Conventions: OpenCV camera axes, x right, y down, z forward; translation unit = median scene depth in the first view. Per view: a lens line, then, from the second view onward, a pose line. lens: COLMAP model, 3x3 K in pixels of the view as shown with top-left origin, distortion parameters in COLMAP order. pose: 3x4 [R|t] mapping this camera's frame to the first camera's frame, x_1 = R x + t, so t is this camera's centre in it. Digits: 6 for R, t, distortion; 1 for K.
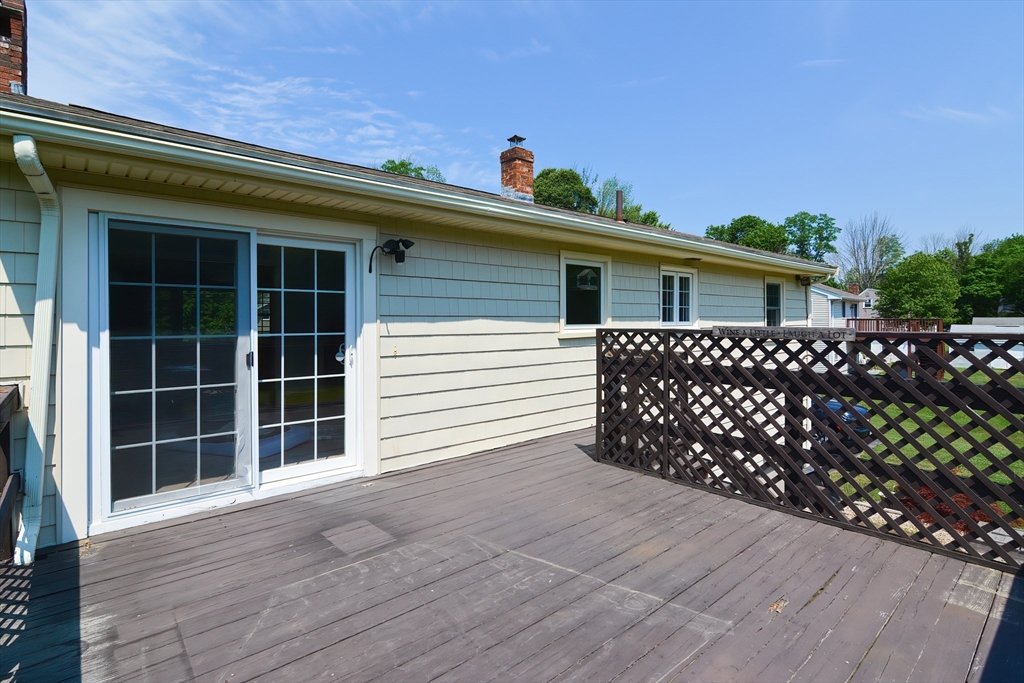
lens RADIAL K [[480.0, 0, 502.9], [0, 480.0, 324.3], [0, 0, 1]] dist [-0.010958, -0.001005]
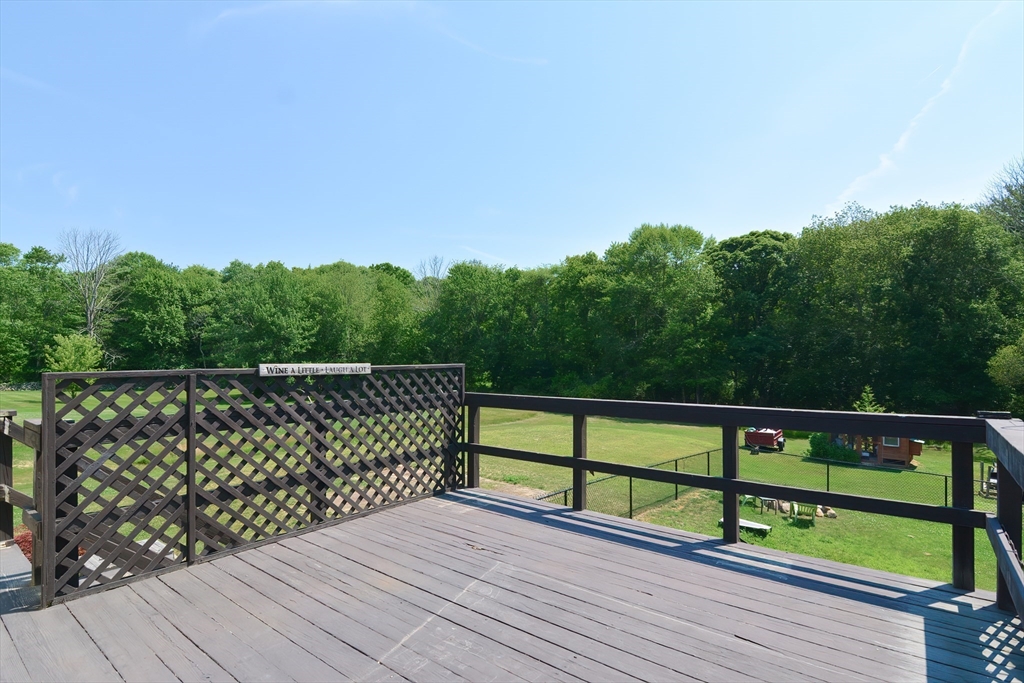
lens RADIAL K [[510.6, 0, 511.4], [0, 510.6, 359.4], [0, 0, 1]] dist [-0.000266, -0.000459]
pose [[-0.192210, -0.002443, 0.981351, -0.623760], [0.010095, 0.999939, 0.004466, -0.005924], [-0.981302, 0.010765, -0.192174, 0.721006]]
